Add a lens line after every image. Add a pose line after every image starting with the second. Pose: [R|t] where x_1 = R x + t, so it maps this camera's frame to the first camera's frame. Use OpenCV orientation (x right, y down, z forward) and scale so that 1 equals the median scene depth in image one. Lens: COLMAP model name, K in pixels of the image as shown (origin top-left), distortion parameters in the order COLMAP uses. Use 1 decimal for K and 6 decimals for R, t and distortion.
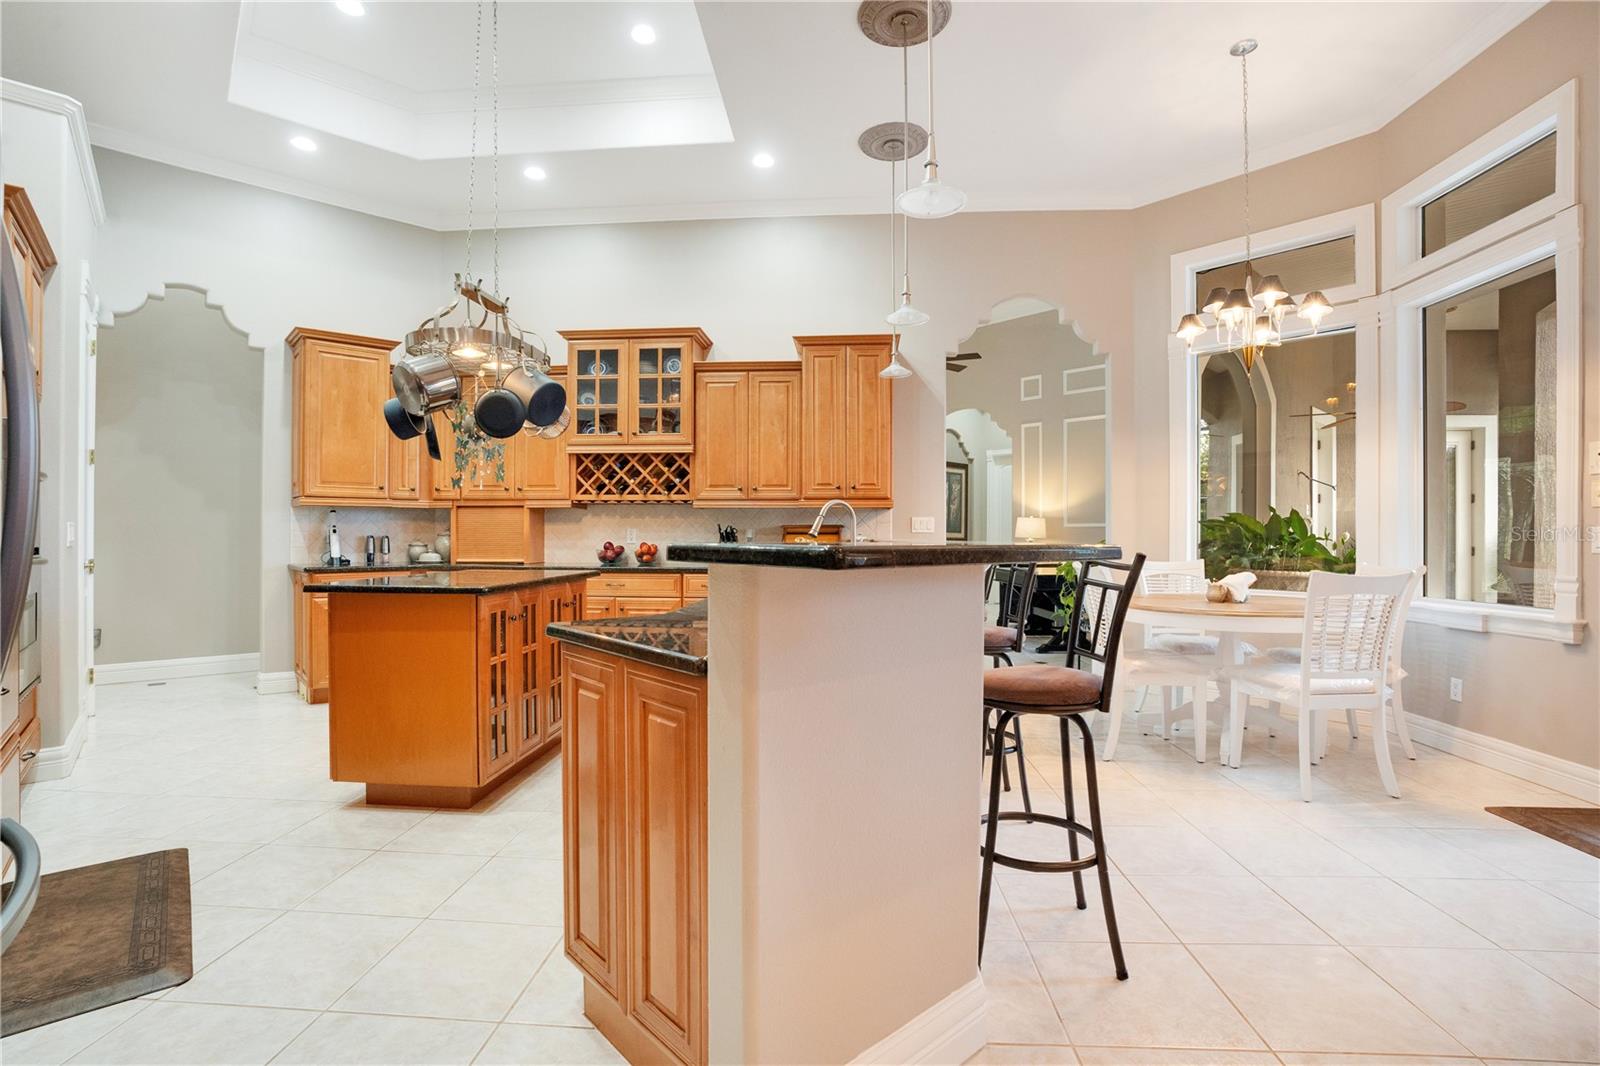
lens RADIAL K [[751.1, 0, 805.7], [0, 751.1, 533.6], [0, 0, 1]] dist [-0.057988, 0.019593]
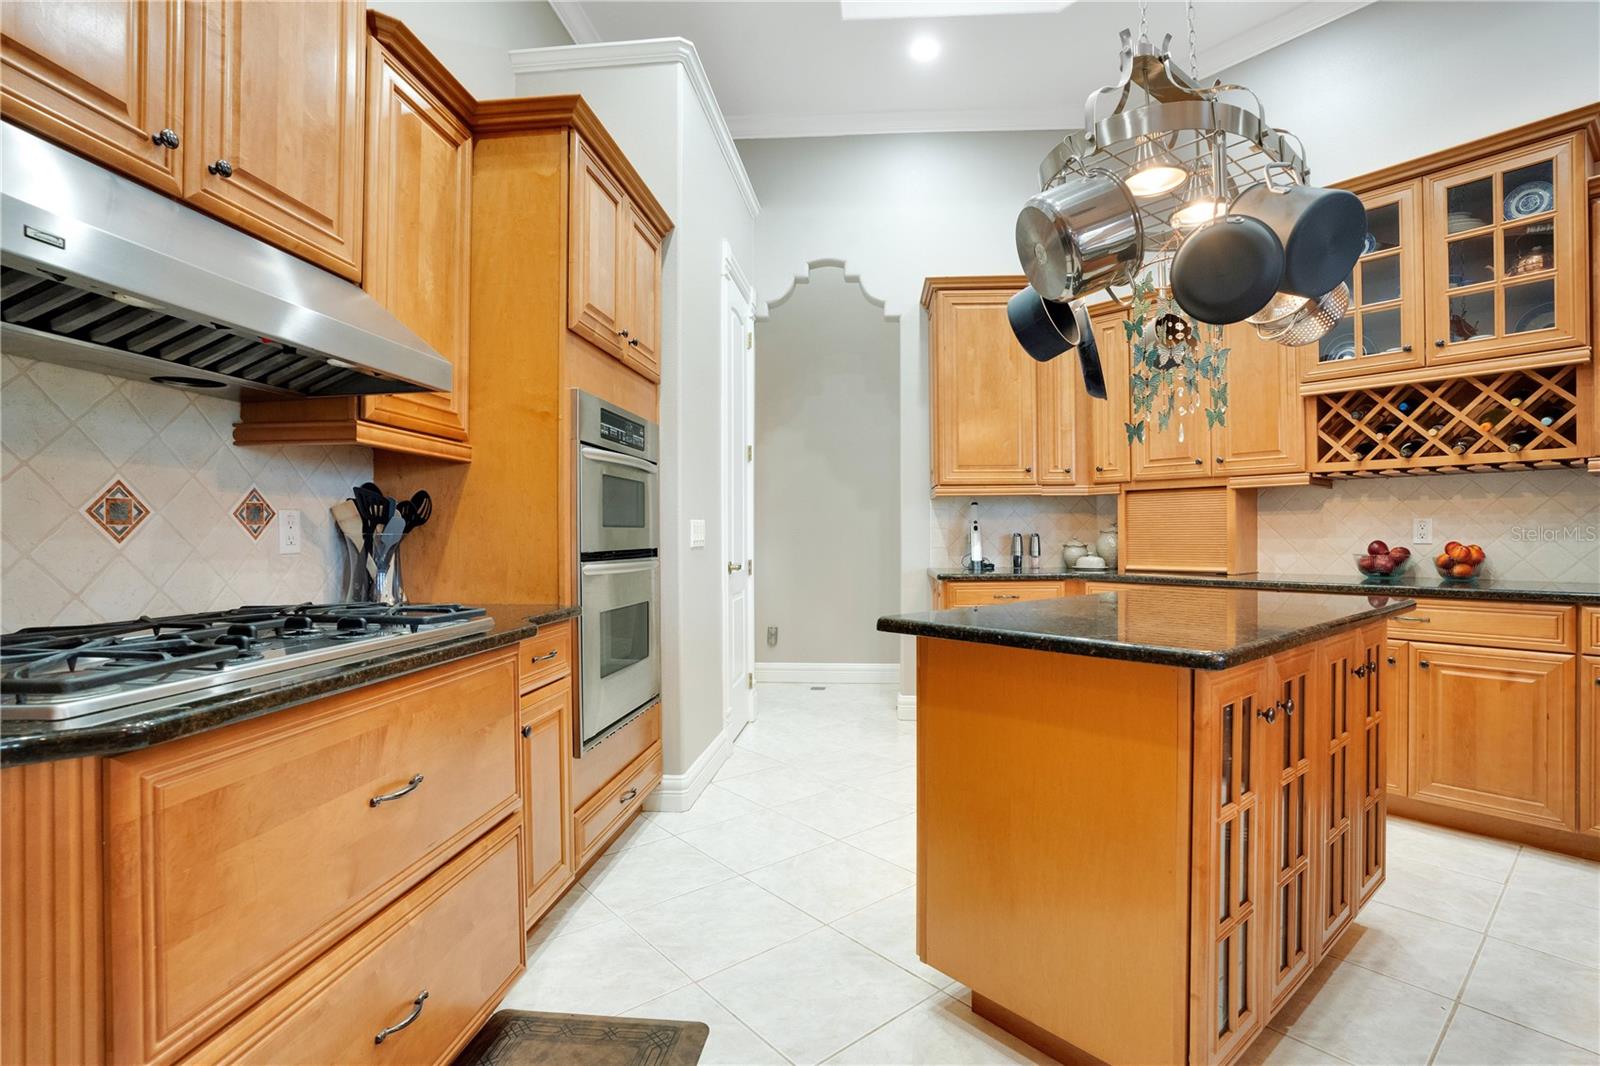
lens RADIAL K [[751.1, 0, 820.2], [0, 751.1, 534.7], [0, 0, 1]] dist [-0.057988, 0.019593]
pose [[0.683310, -0.006342, -0.730101, -0.151619], [0.008612, 0.999963, -0.000626, 0.002824], [0.730078, -0.005860, 0.683339, 0.301436]]
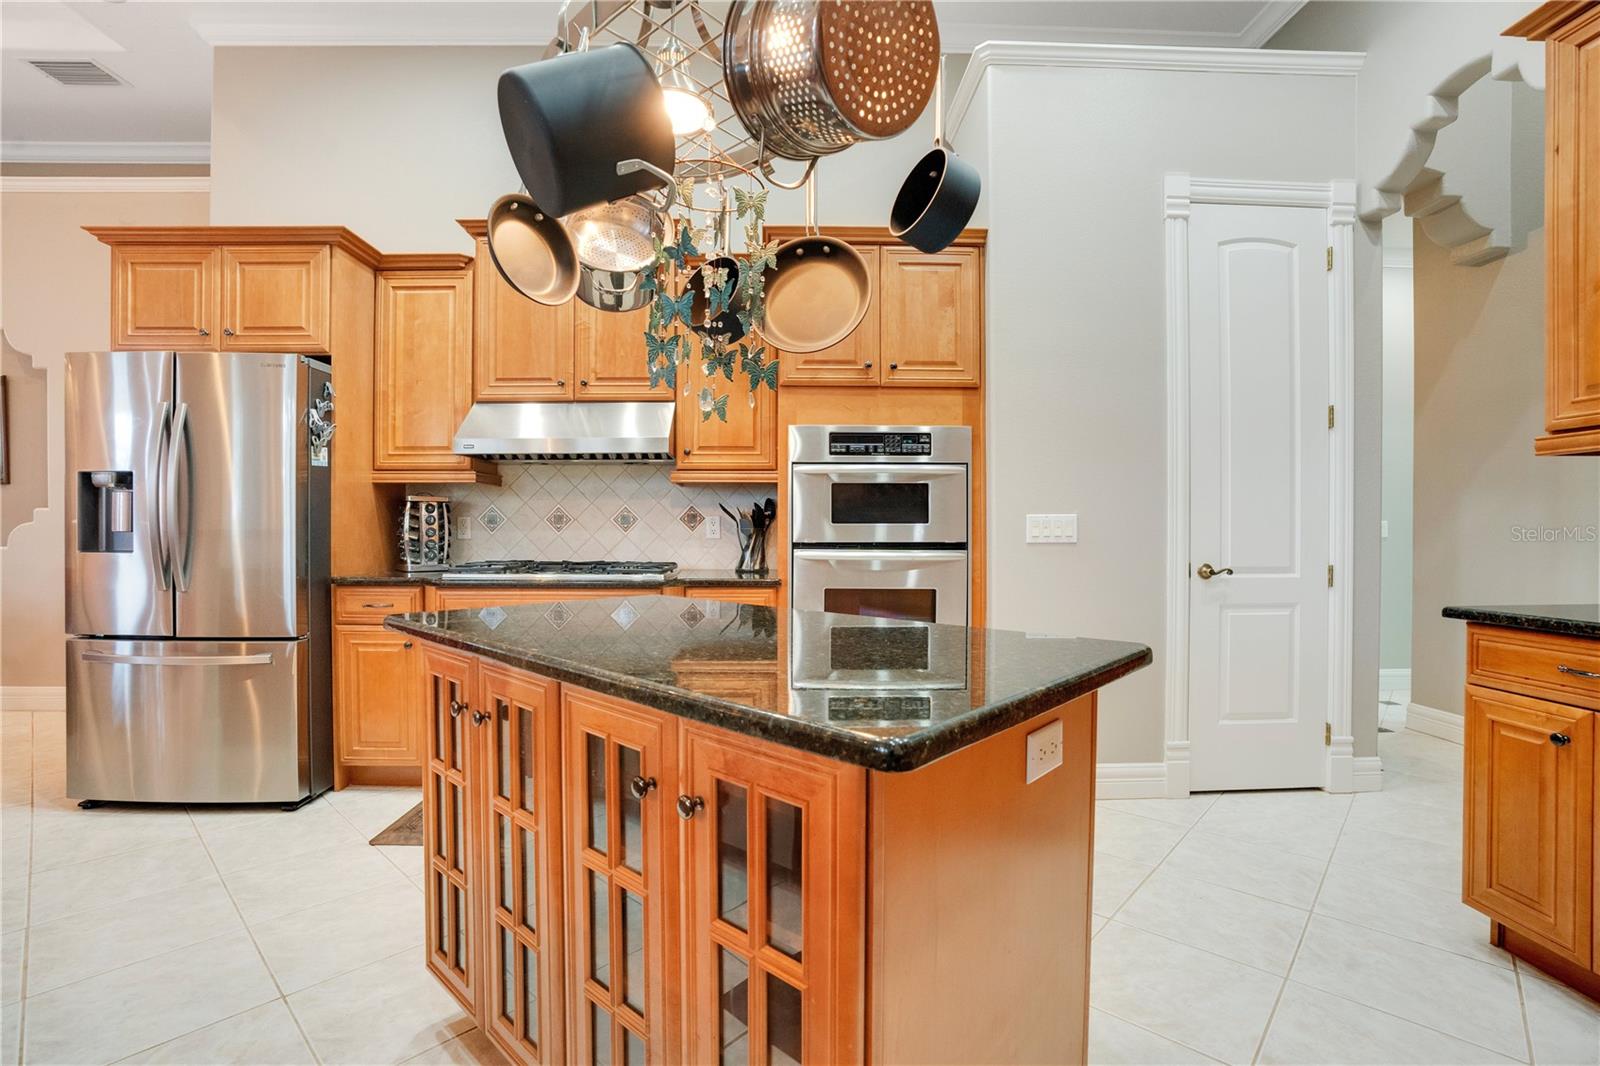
lens RADIAL K [[751.1, 0, 809.4], [0, 751.1, 531.3], [0, 0, 1]] dist [-0.057988, 0.019593]
pose [[-0.640685, 0.002657, -0.767799, -0.105044], [0.002008, 0.999996, 0.001785, 0.001850], [0.767801, -0.000398, -0.640688, 0.856089]]
